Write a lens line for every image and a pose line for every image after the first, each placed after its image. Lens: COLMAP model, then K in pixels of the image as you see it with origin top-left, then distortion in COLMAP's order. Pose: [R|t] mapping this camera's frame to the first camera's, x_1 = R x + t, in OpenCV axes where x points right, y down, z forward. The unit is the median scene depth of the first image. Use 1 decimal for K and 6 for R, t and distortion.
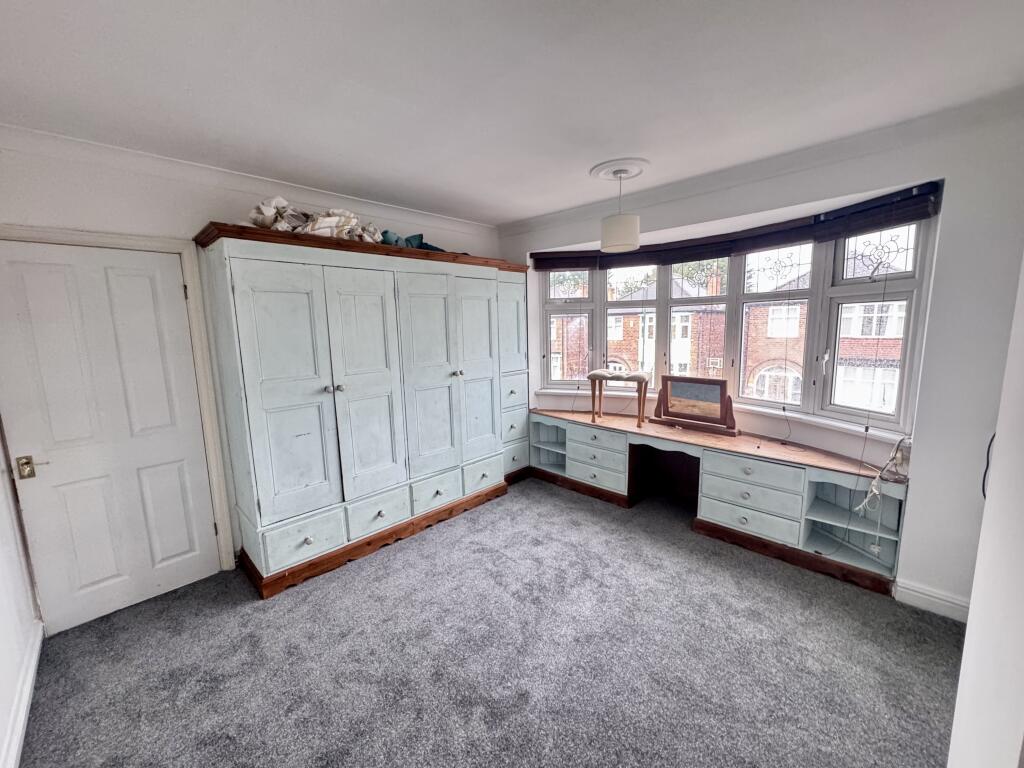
lens RADIAL K [[412.4, 0, 512.0], [0, 412.4, 384.0], [0, 0, 1]] dist [0.001087, 0.000108]
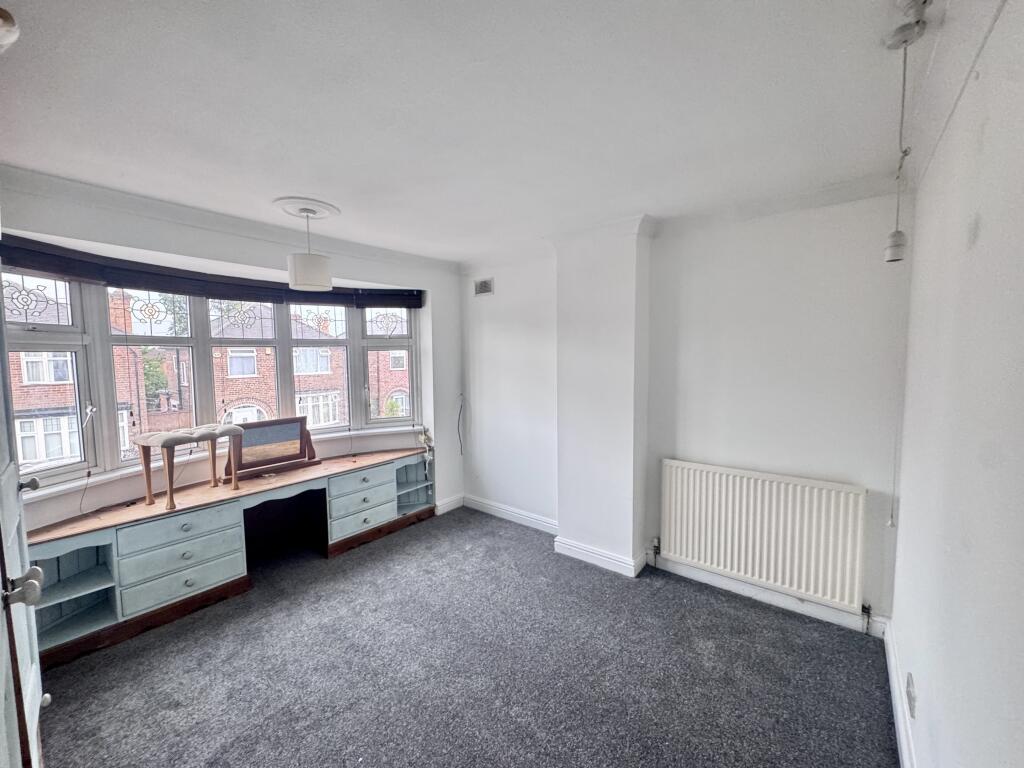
lens RADIAL K [[386.8, 0, 510.4], [0, 386.8, 393.6], [0, 0, 1]] dist [0.000043, 0.000000]
pose [[-0.077124, -0.072777, 0.994362, -0.539149], [0.158456, 0.983762, 0.084292, -0.068466], [-0.984349, 0.164063, -0.064340, 0.518106]]
